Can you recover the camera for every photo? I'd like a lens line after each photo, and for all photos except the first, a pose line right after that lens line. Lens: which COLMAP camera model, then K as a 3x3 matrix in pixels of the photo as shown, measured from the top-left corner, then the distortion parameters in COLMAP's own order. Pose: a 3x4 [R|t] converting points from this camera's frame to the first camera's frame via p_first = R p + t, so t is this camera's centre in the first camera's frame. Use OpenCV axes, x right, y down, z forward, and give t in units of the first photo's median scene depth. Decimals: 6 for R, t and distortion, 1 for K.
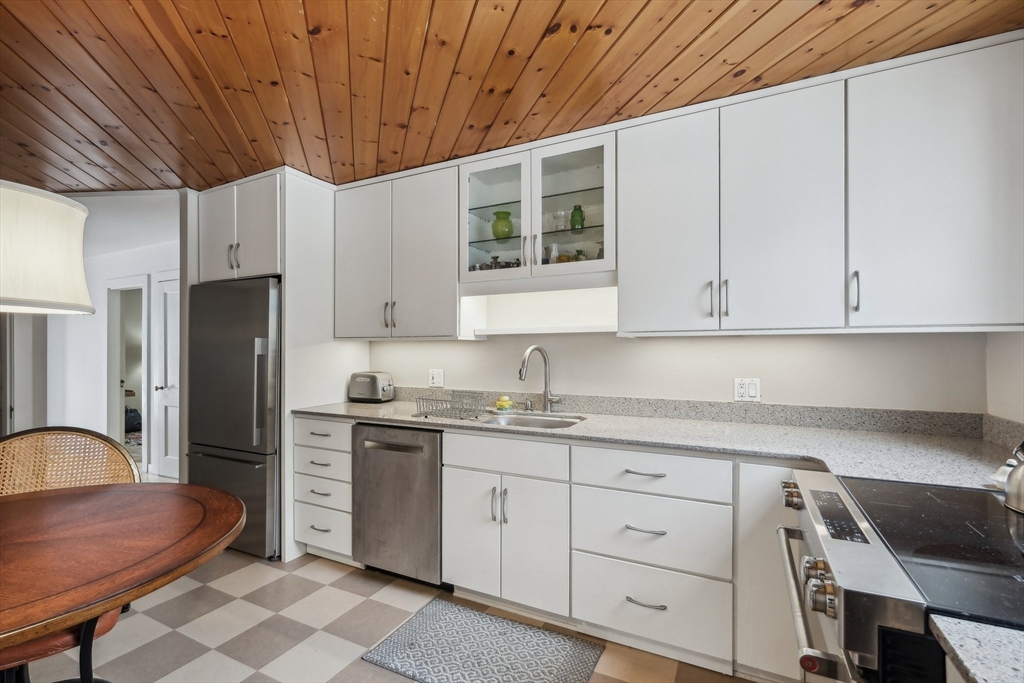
lens RADIAL K [[457.8, 0, 513.2], [0, 457.8, 356.7], [0, 0, 1]] dist [-0.001671, -0.000014]
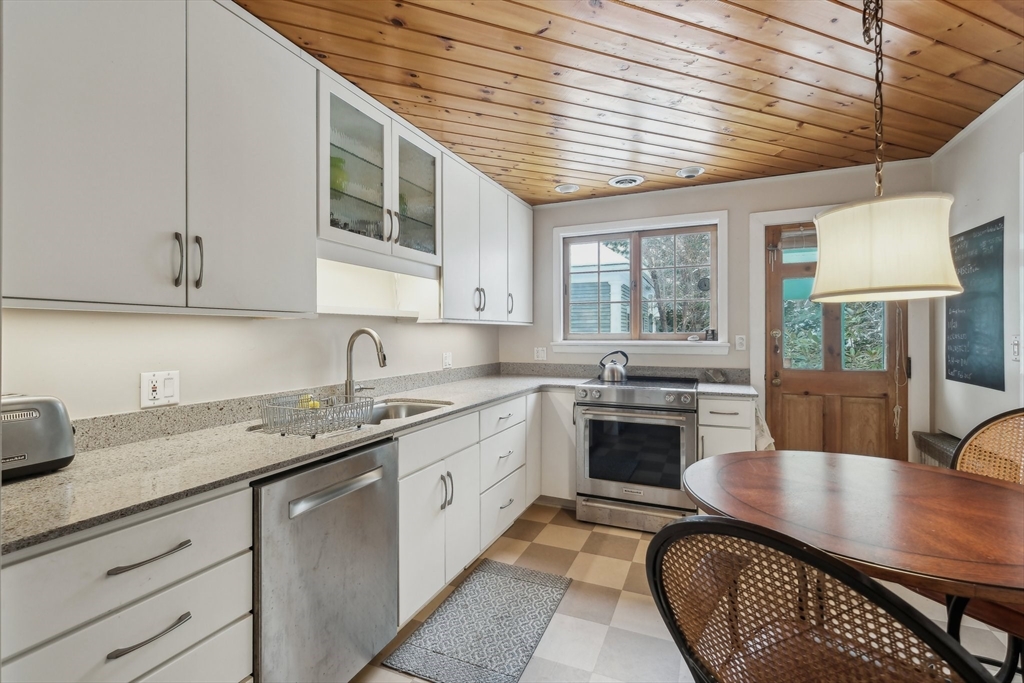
lens RADIAL K [[455.6, 0, 514.5], [0, 455.6, 341.5], [0, 0, 1]] dist [-0.002306, -0.000120]
pose [[-0.056273, -0.018011, 0.998253, -0.976643], [0.018802, 0.999641, 0.019096, -0.012073], [-0.998238, 0.019843, -0.055914, 0.868099]]
